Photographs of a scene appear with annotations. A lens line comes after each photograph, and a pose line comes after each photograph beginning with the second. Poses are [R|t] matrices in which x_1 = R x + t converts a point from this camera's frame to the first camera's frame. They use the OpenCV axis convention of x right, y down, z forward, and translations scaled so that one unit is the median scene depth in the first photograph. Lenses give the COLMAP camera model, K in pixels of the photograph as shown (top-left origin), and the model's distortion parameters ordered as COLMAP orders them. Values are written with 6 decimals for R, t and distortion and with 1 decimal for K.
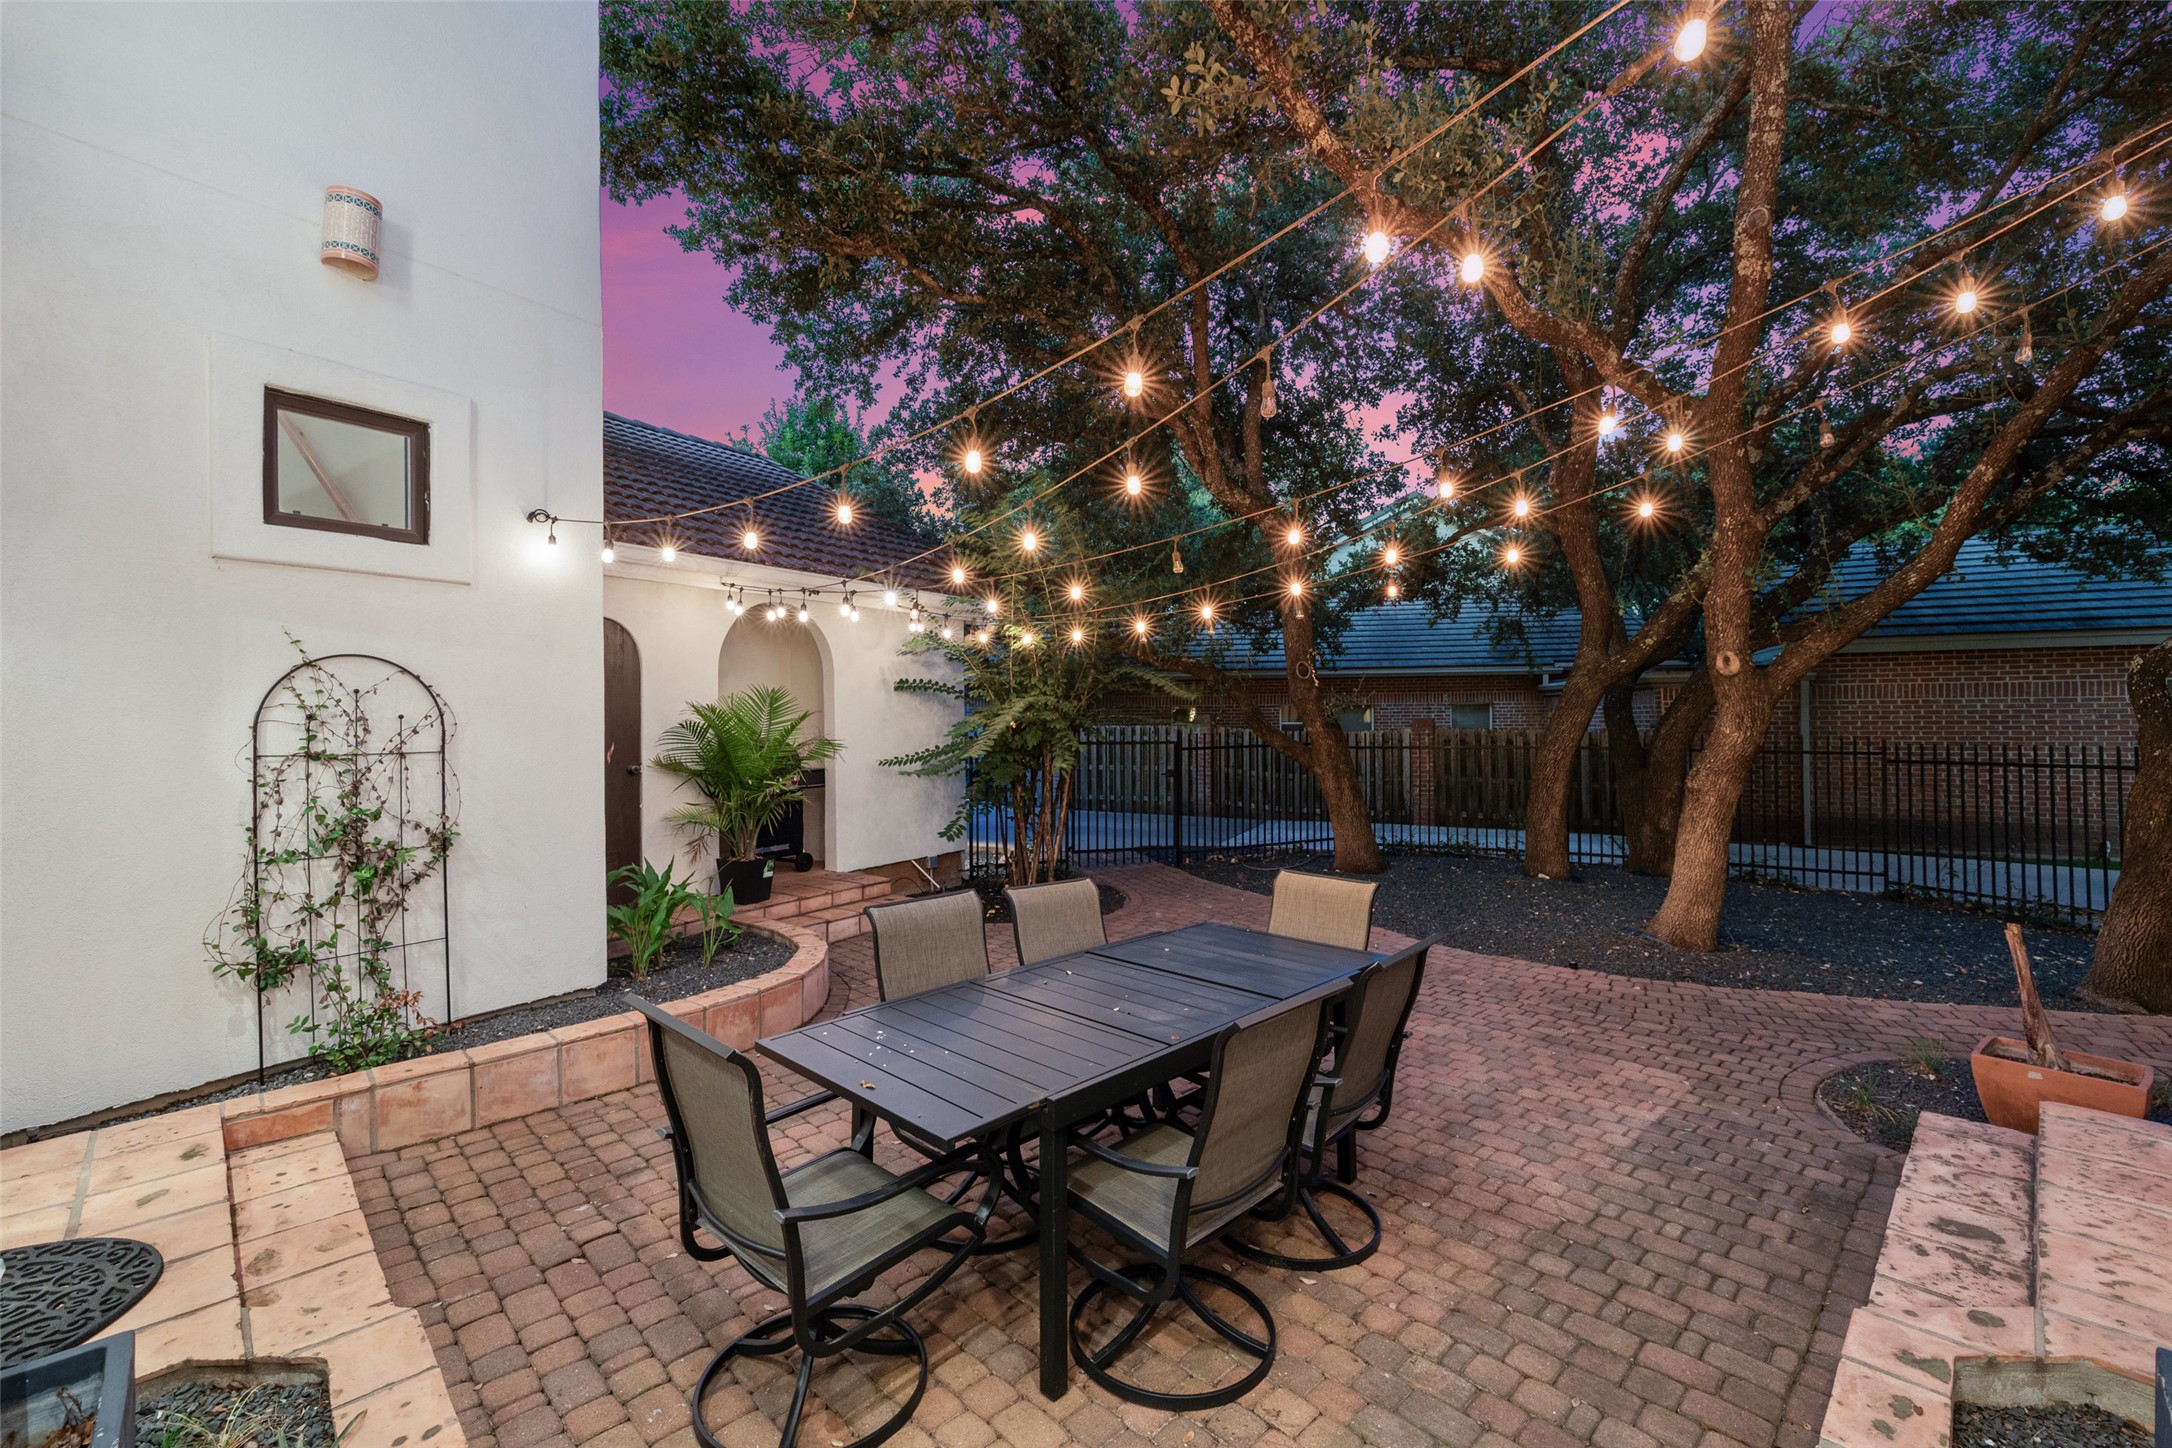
lens RADIAL K [[915.2, 0, 1096.4], [0, 915.2, 721.1], [0, 0, 1]] dist [0.010070, -0.000544]
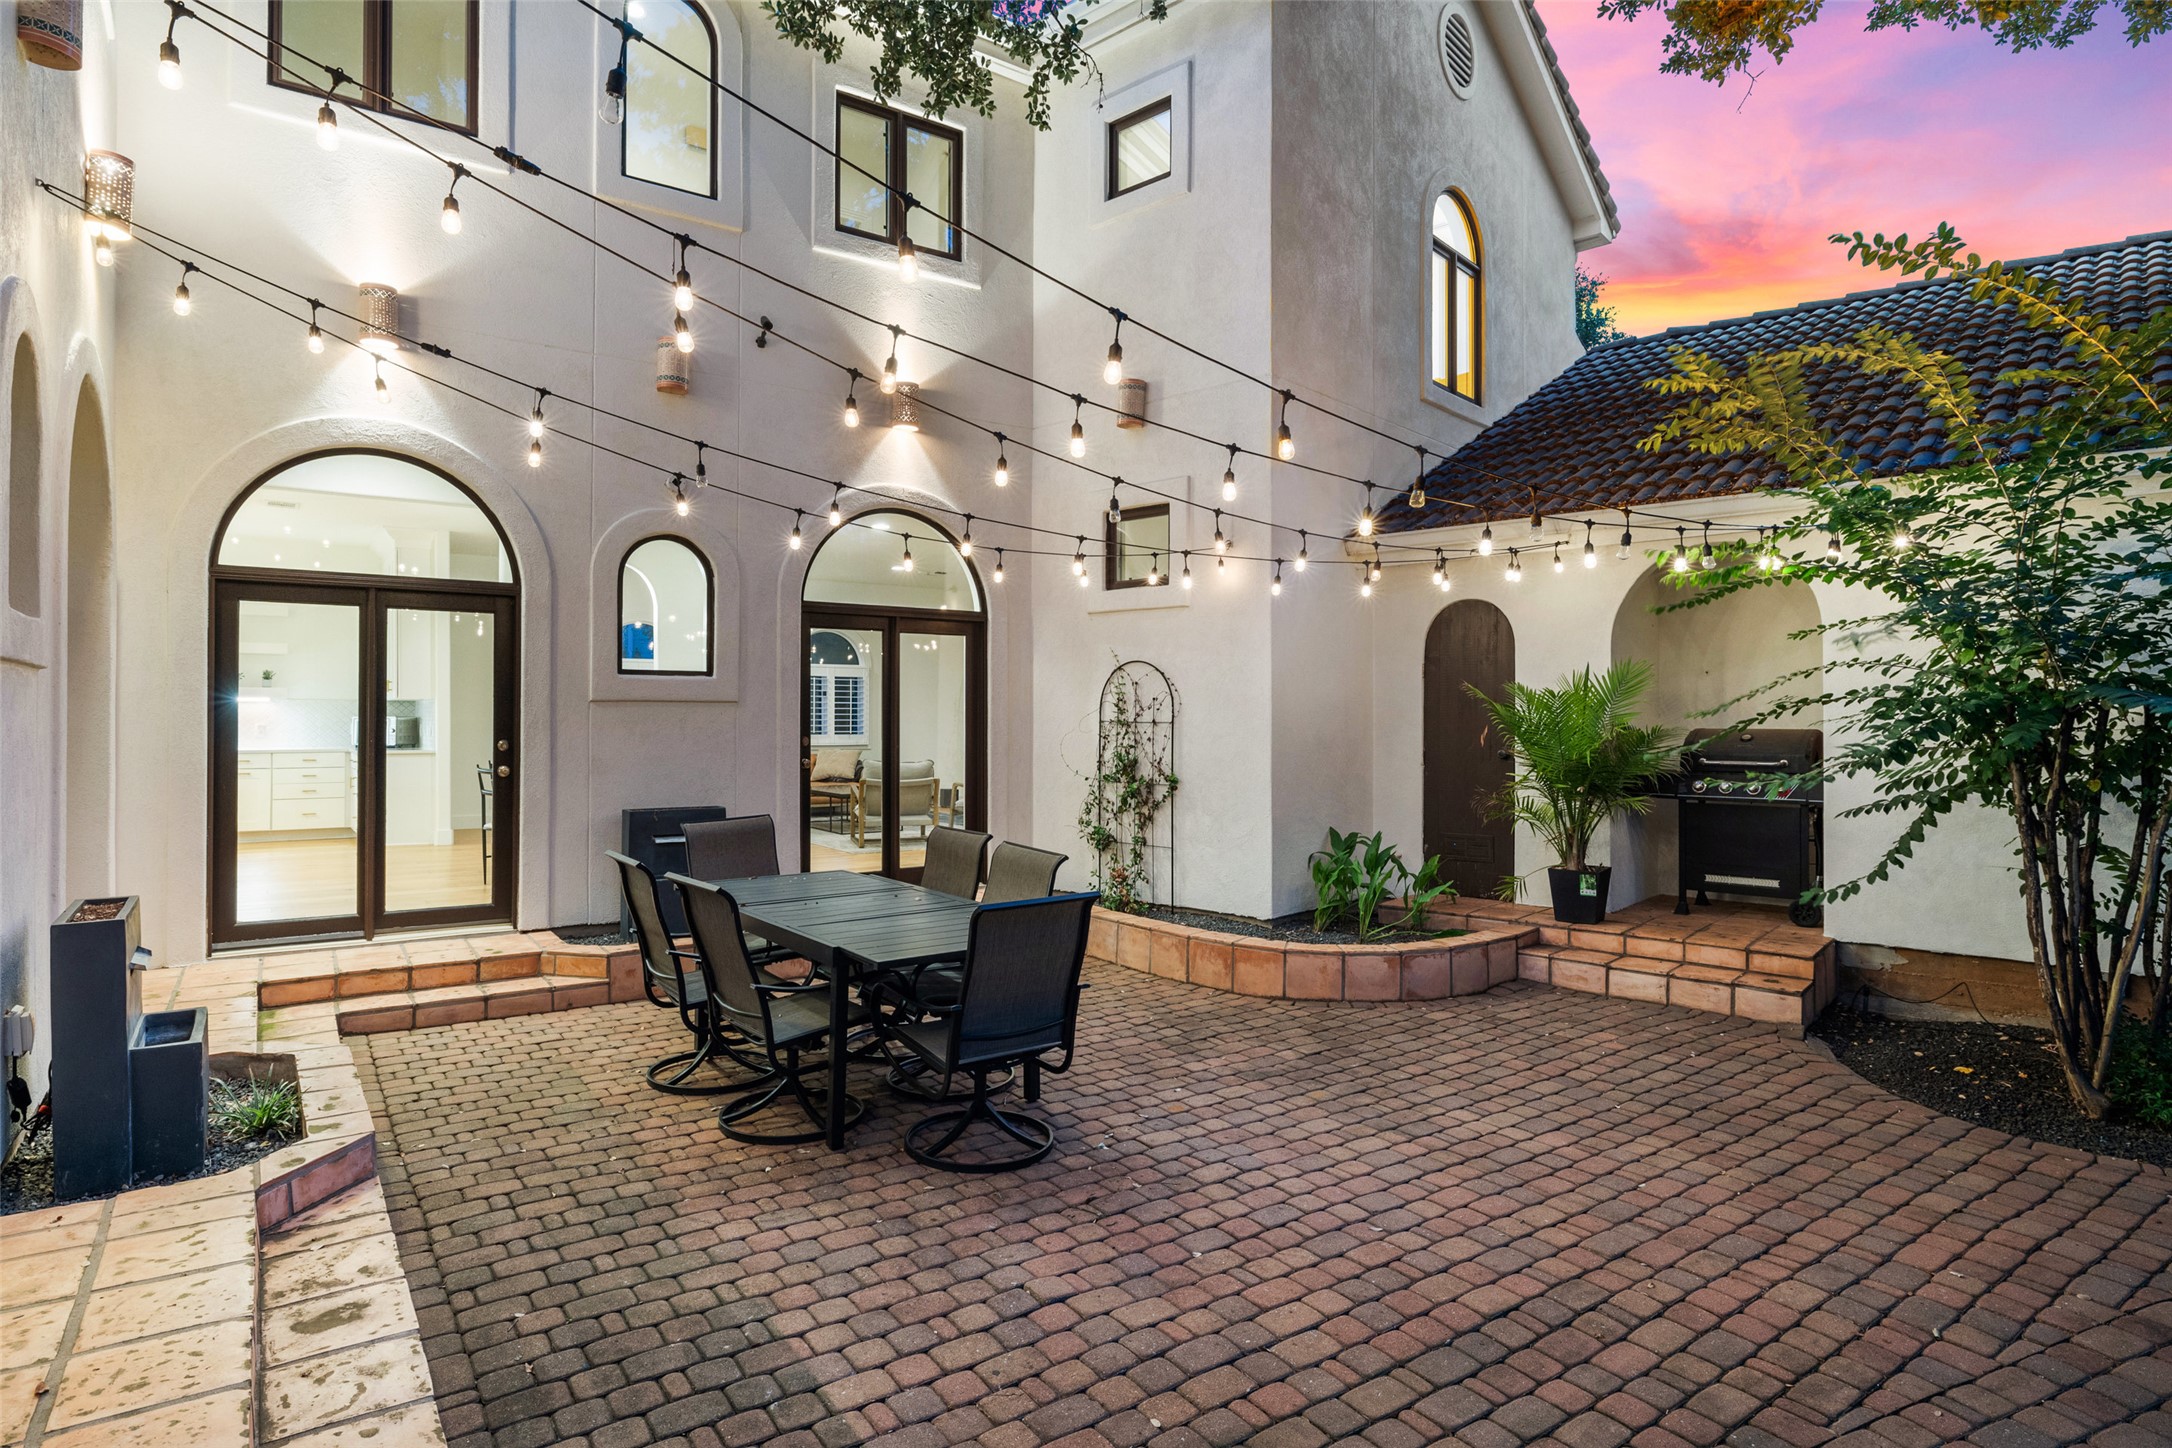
lens RADIAL K [[1244.8, 0, 1083.7], [0, 1244.8, 716.8], [0, 0, 1]] dist [0.000825, -0.000187]
pose [[-0.193743, 0.000730, -0.981052, 1.324806], [-0.009708, 0.999949, 0.002662, 0.024176], [0.981004, 0.010040, -0.193726, 1.306192]]
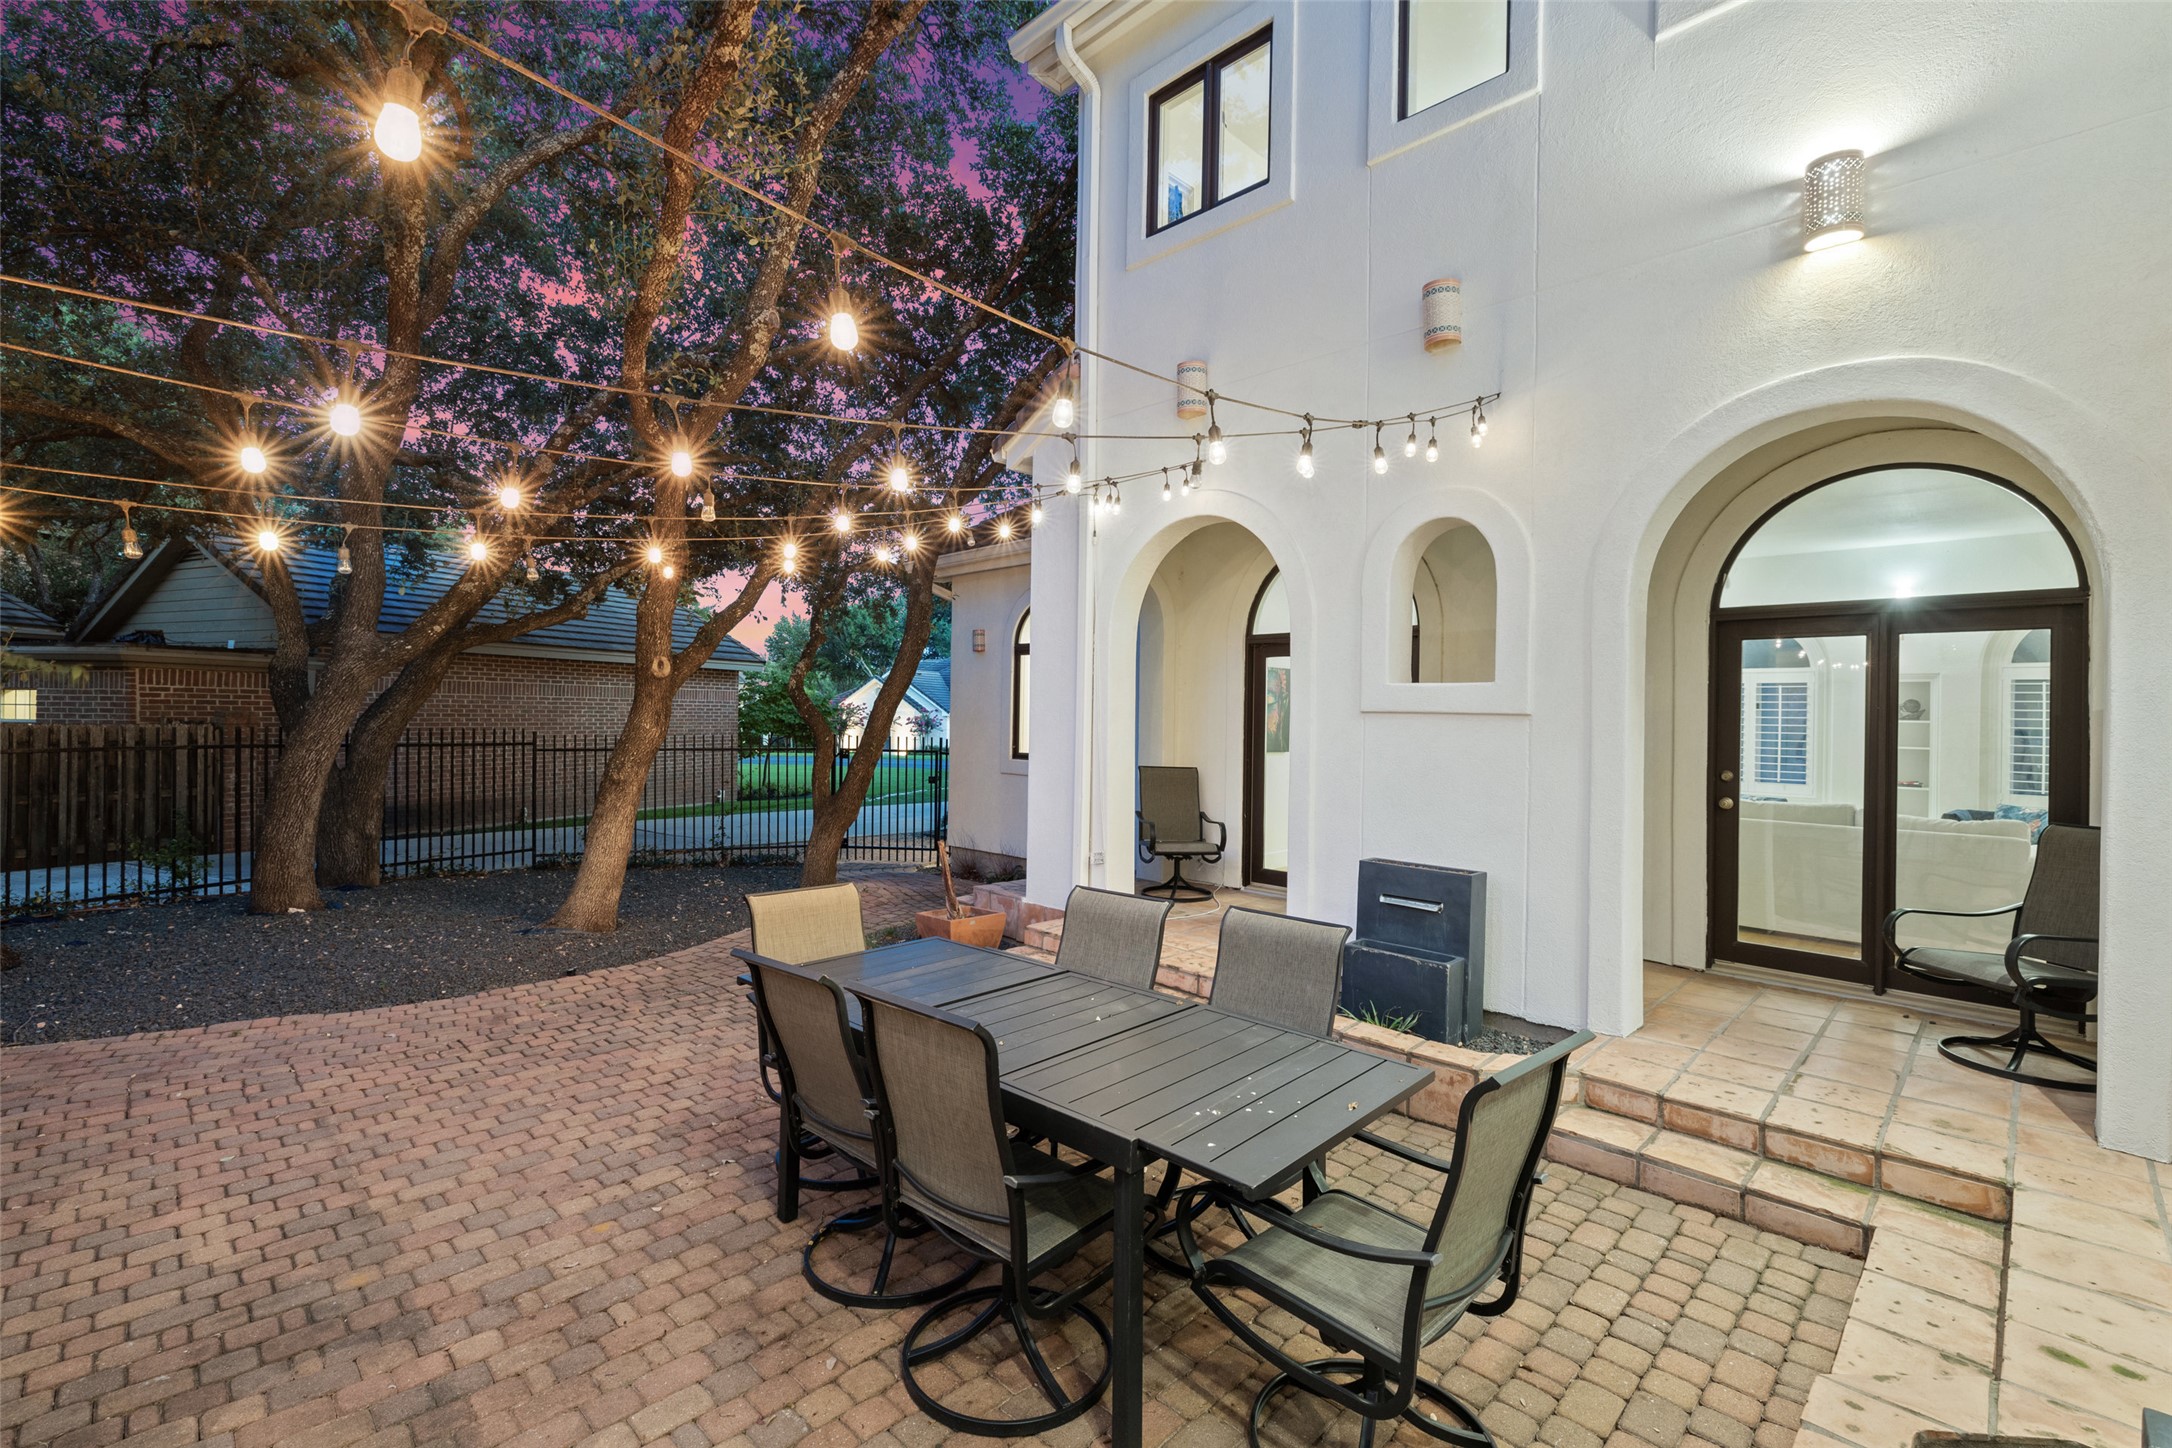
lens RADIAL K [[915.2, 0, 1092.6], [0, 915.2, 729.9], [0, 0, 1]] dist [0.010070, -0.000544]
pose [[-0.003965, -0.006471, 0.999971, -0.714854], [-0.015771, 0.999855, 0.006407, -0.002057], [-0.999868, -0.015746, -0.004066, 0.754515]]
